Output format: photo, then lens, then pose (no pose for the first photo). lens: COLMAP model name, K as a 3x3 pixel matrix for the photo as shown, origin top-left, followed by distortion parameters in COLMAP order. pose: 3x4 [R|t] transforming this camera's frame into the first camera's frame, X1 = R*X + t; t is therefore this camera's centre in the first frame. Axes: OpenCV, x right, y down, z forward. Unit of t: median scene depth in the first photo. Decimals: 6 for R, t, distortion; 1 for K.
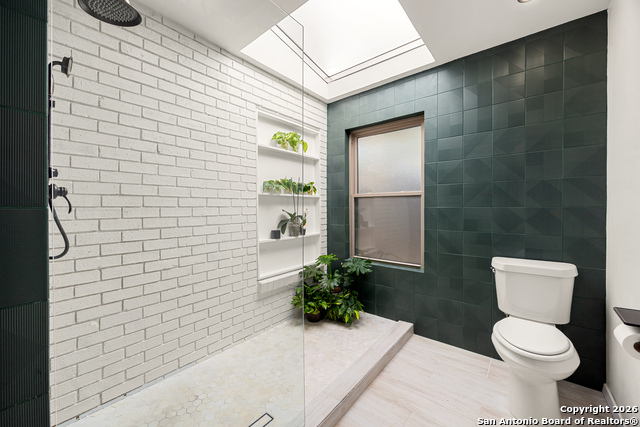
lens RADIAL K [[250.3, 0, 323.2], [0, 250.3, 210.8], [0, 0, 1]] dist [0.000698, 0.000132]
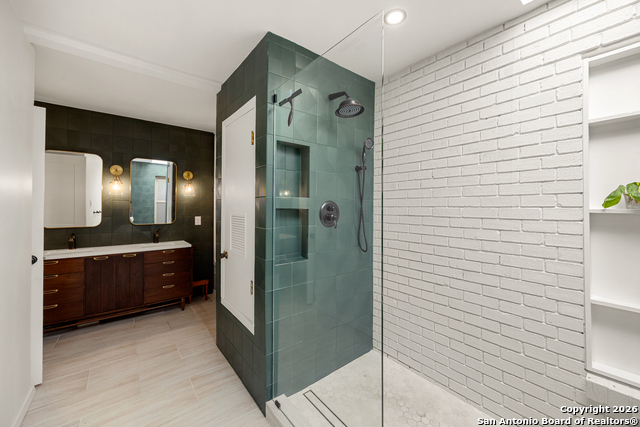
lens RADIAL K [[250.3, 0, 323.2], [0, 250.3, 210.8], [0, 0, 1]] dist [0.000698, 0.000132]
pose [[-0.204502, 0.002285, -0.978863, 0.402440], [-0.027104, 0.999601, 0.007996, -0.058860], [0.978491, 0.028166, -0.204359, 0.555205]]
